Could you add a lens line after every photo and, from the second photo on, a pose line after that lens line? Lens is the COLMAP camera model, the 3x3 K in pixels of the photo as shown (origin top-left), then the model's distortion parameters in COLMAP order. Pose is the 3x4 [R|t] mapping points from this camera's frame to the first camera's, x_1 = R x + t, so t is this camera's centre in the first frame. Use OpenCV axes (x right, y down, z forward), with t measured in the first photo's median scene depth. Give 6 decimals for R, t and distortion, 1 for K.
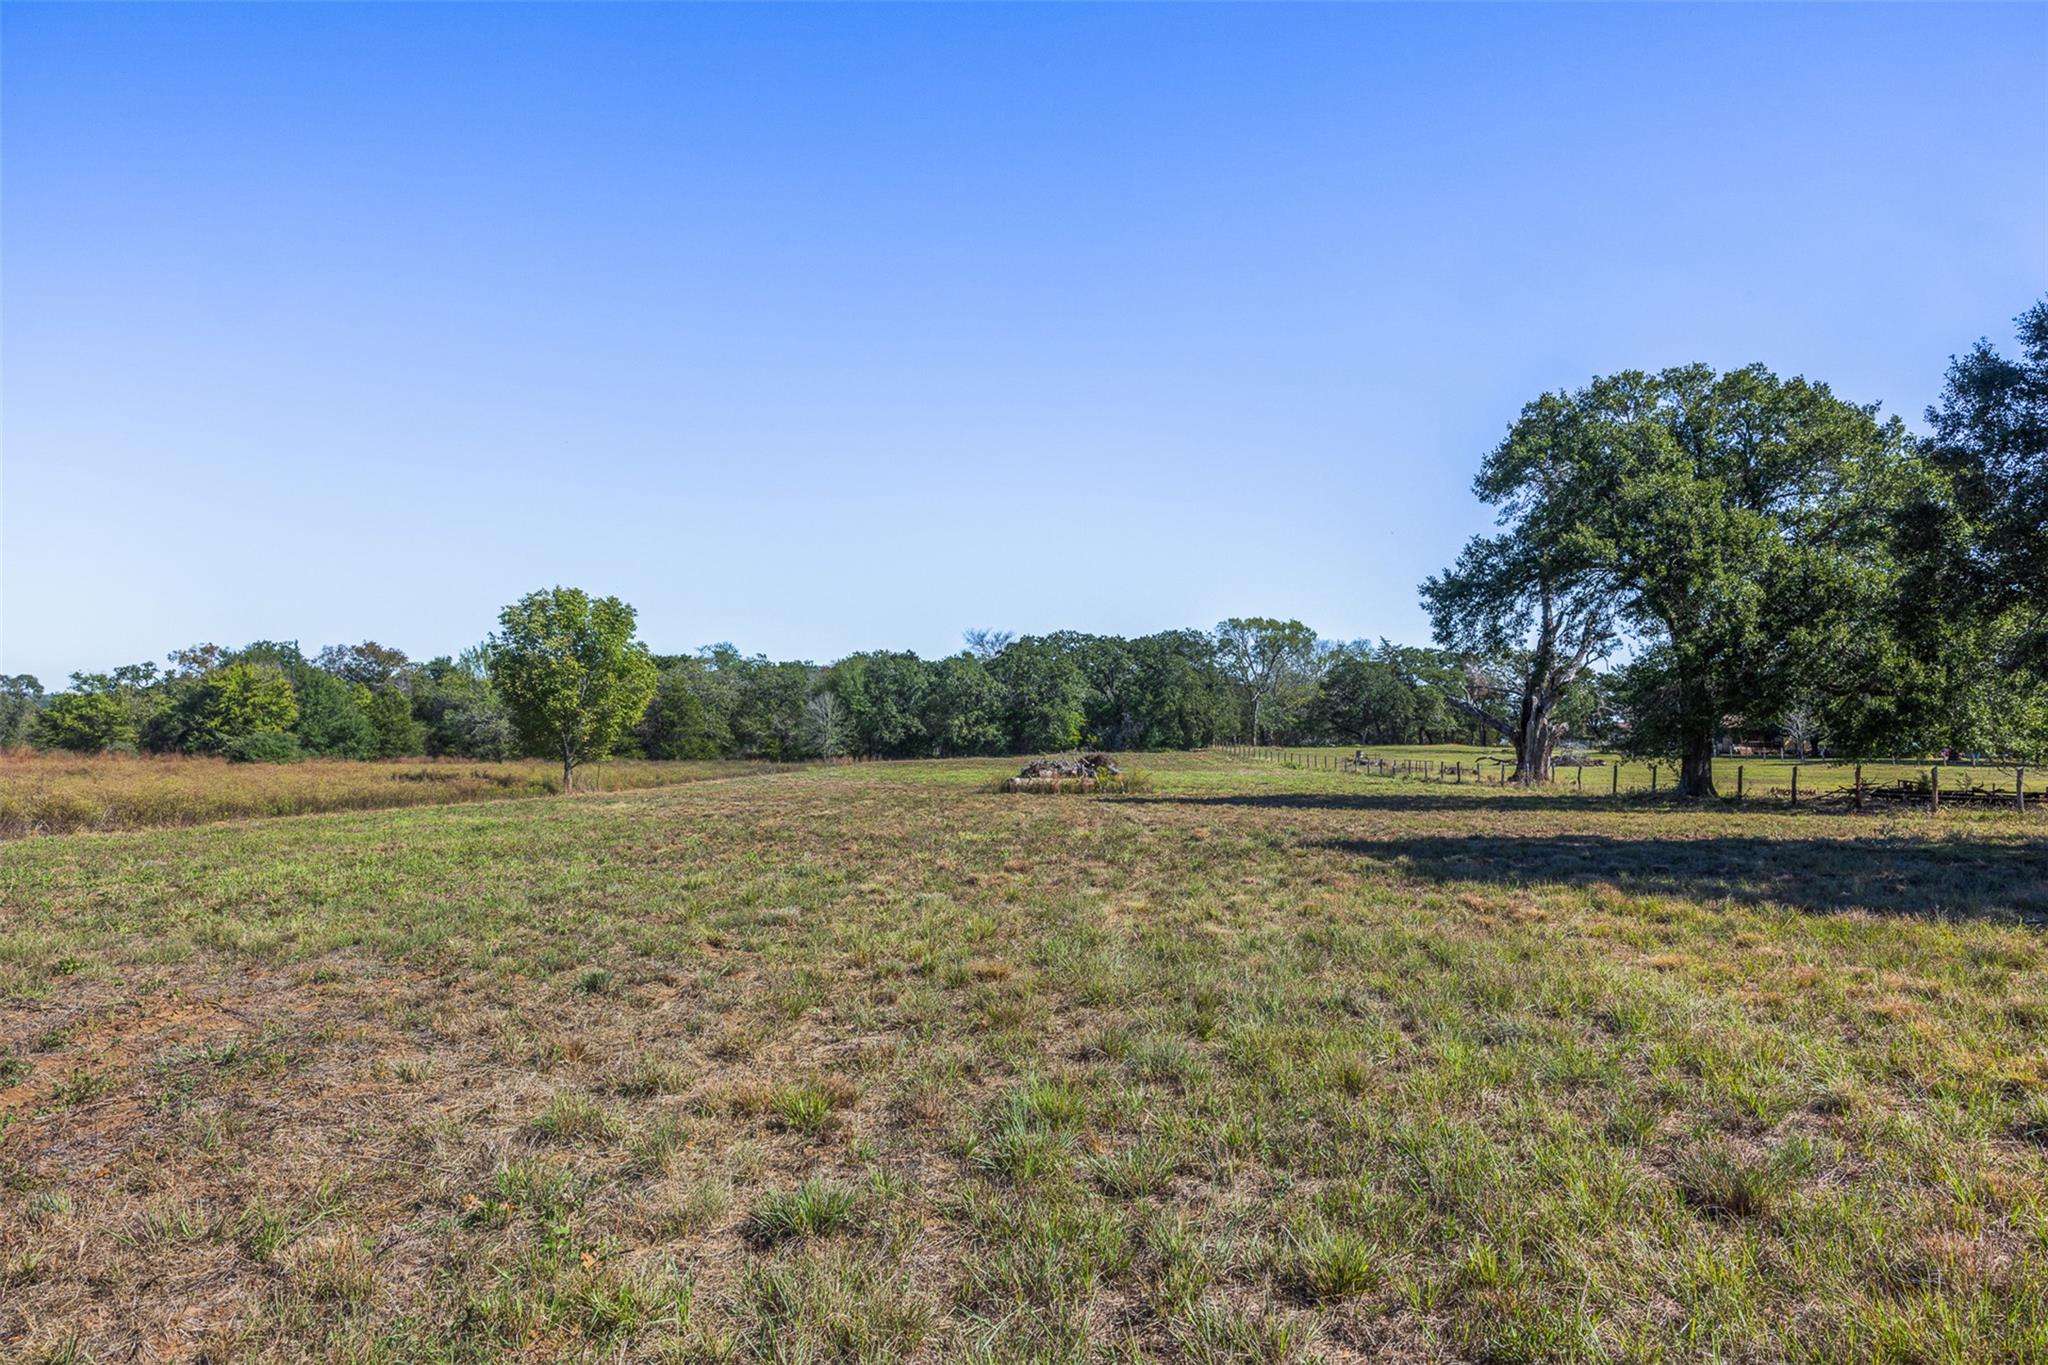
lens RADIAL K [[1425.5, 0, 1029.4], [0, 1425.5, 690.4], [0, 0, 1]] dist [0.005914, 0.000416]
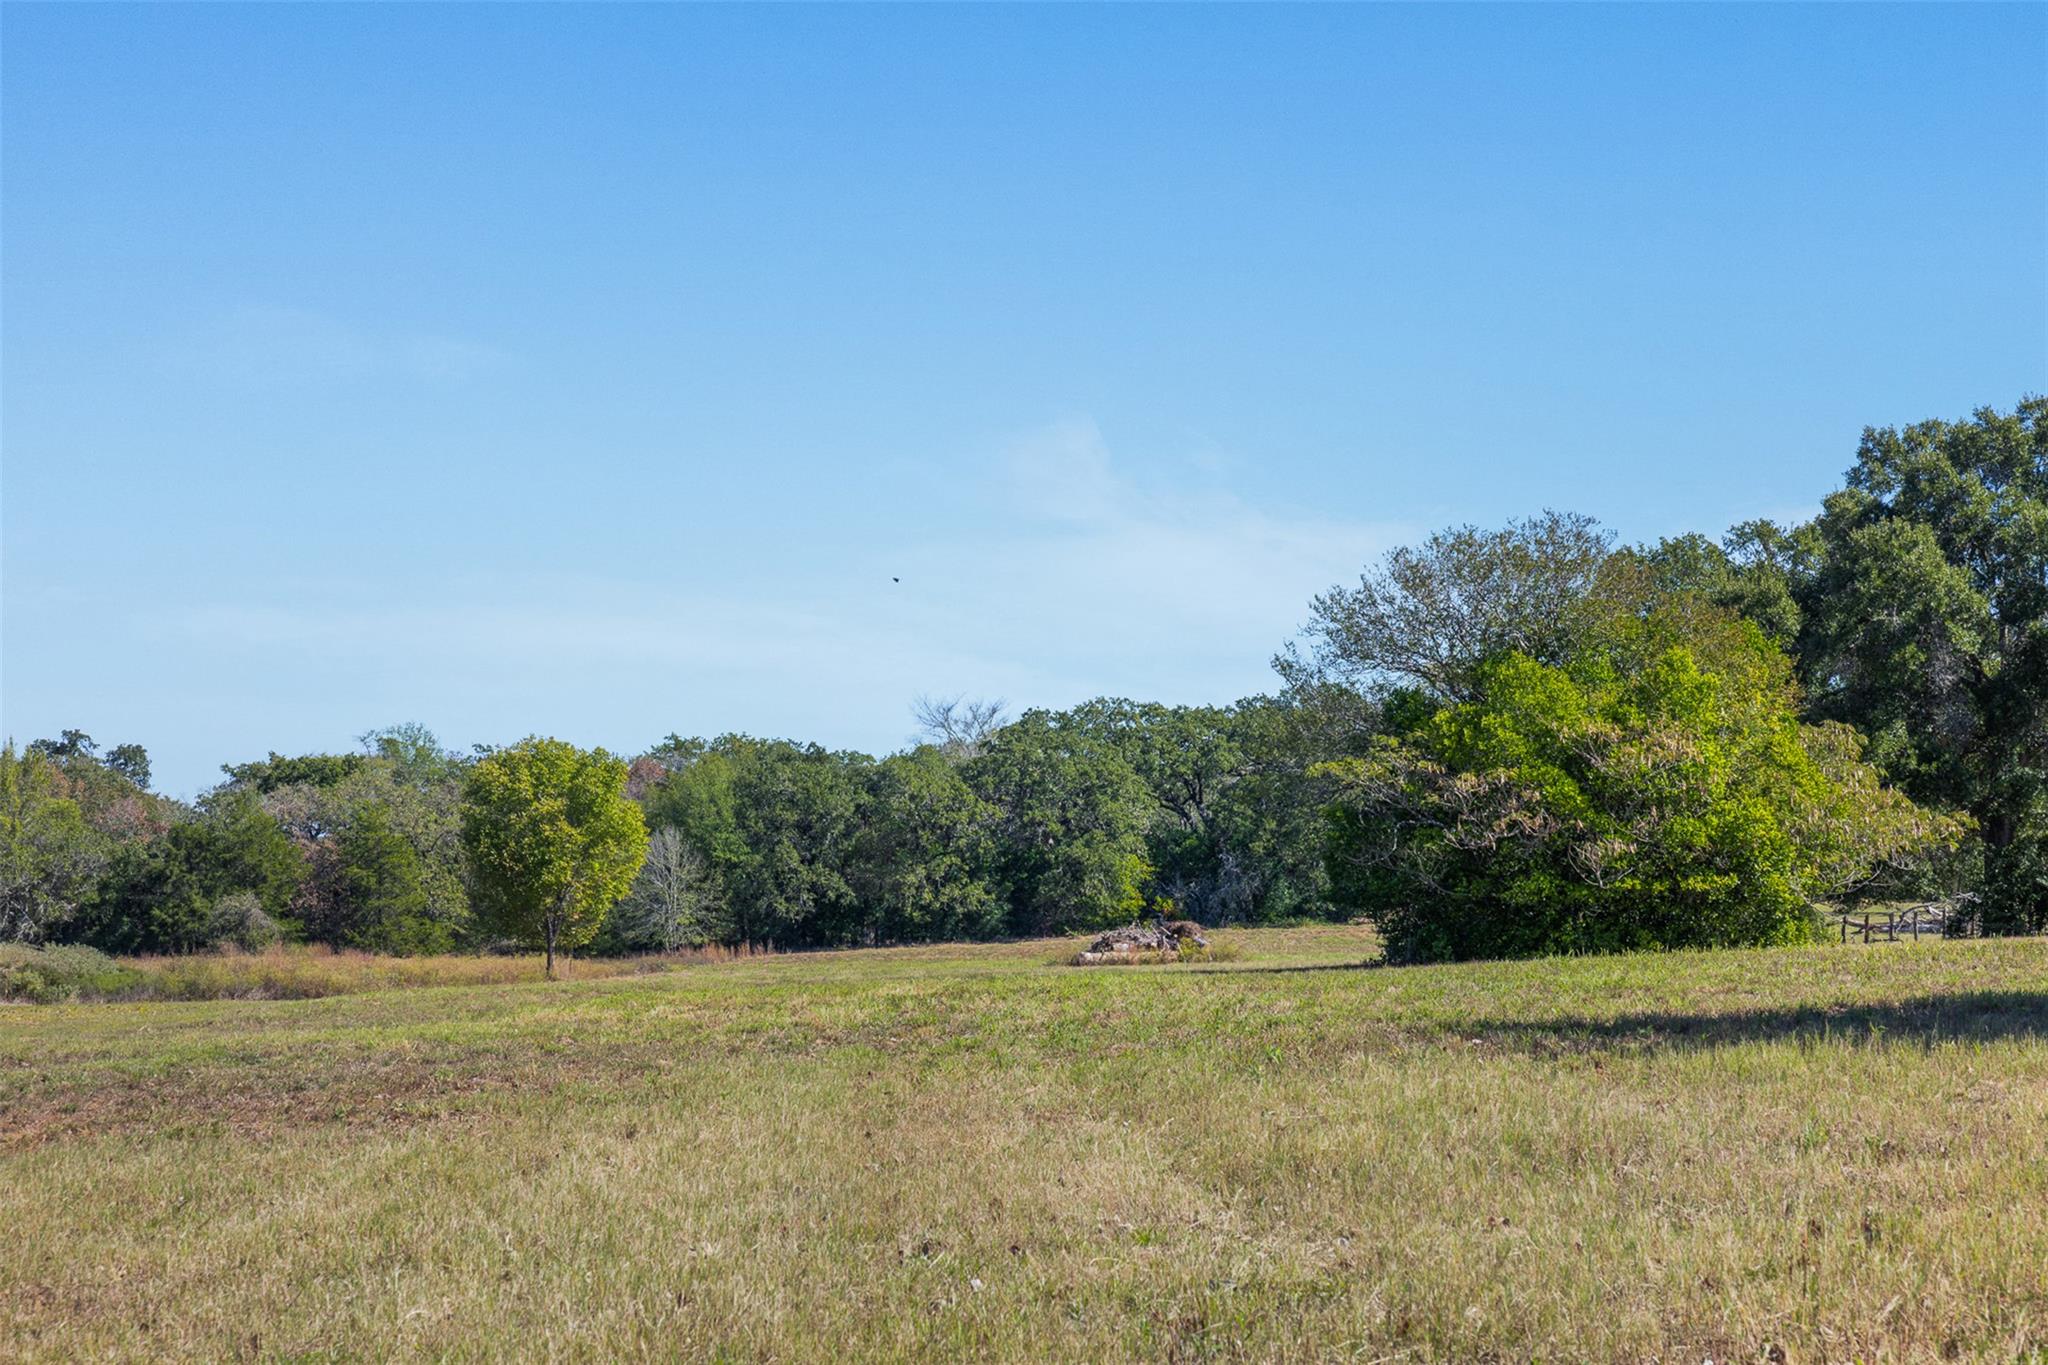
lens RADIAL K [[4130.2, 0, 1018.5], [0, 4130.2, 680.0], [0, 0, 1]] dist [-0.056951, 0.000000]
pose [[0.999702, -0.020504, 0.013250, -0.029278], [0.020778, 0.999565, -0.020926, -0.018773], [-0.012816, 0.021195, 0.999693, -0.545743]]
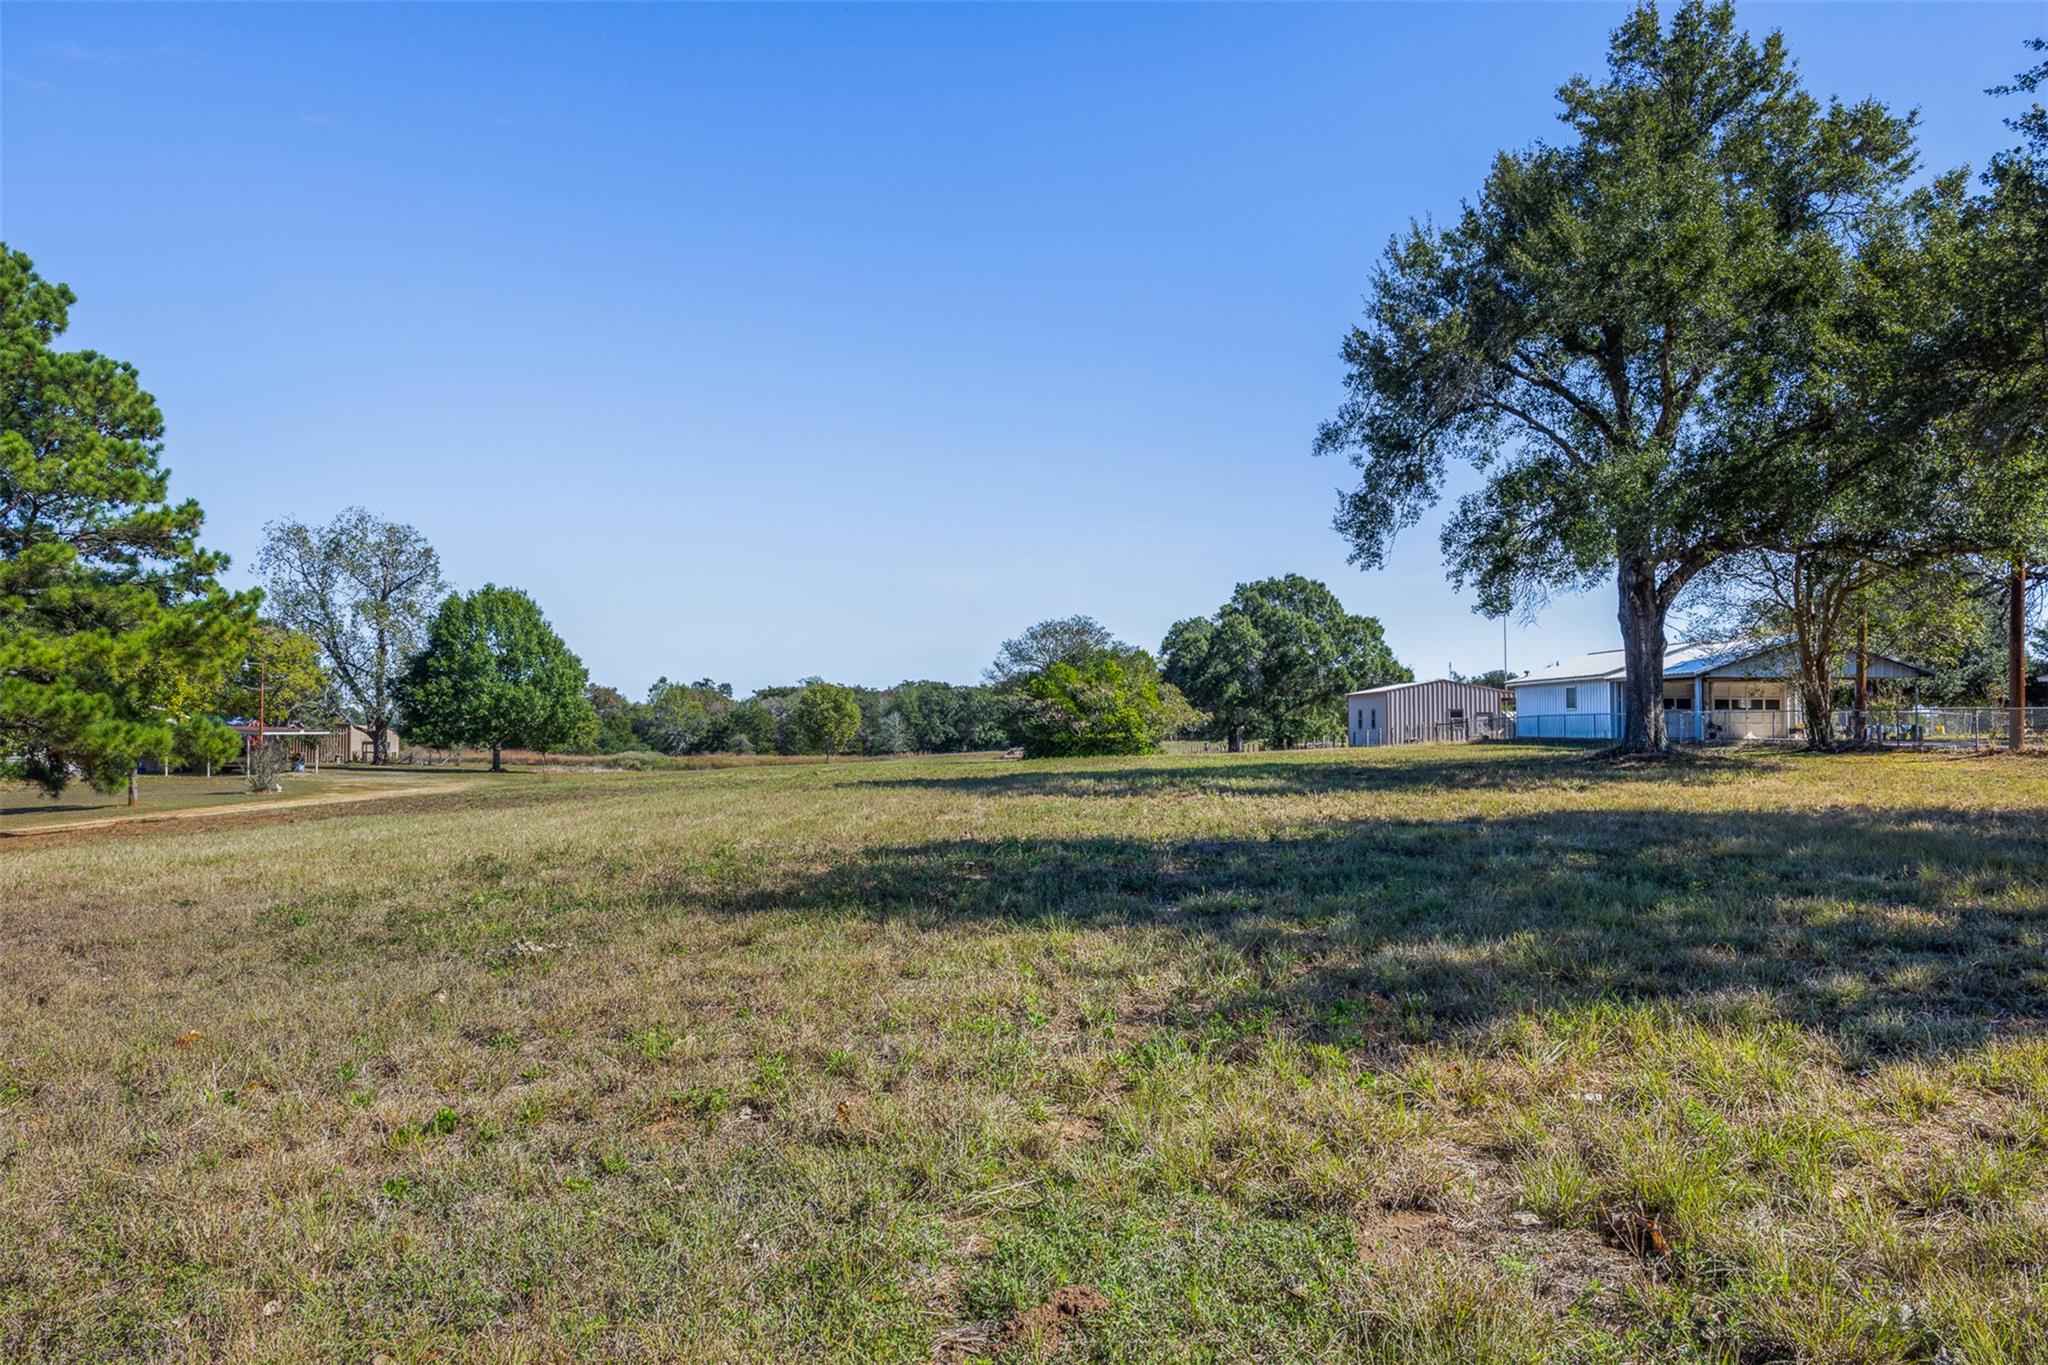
lens RADIAL K [[1425.5, 0, 1033.7], [0, 1425.5, 688.5], [0, 0, 1]] dist [0.005914, 0.000416]
pose [[0.999808, -0.018373, -0.006775, 0.022973], [0.018369, 0.999831, -0.000764, -0.020431], [0.006787, 0.000639, 0.999977, -0.579873]]
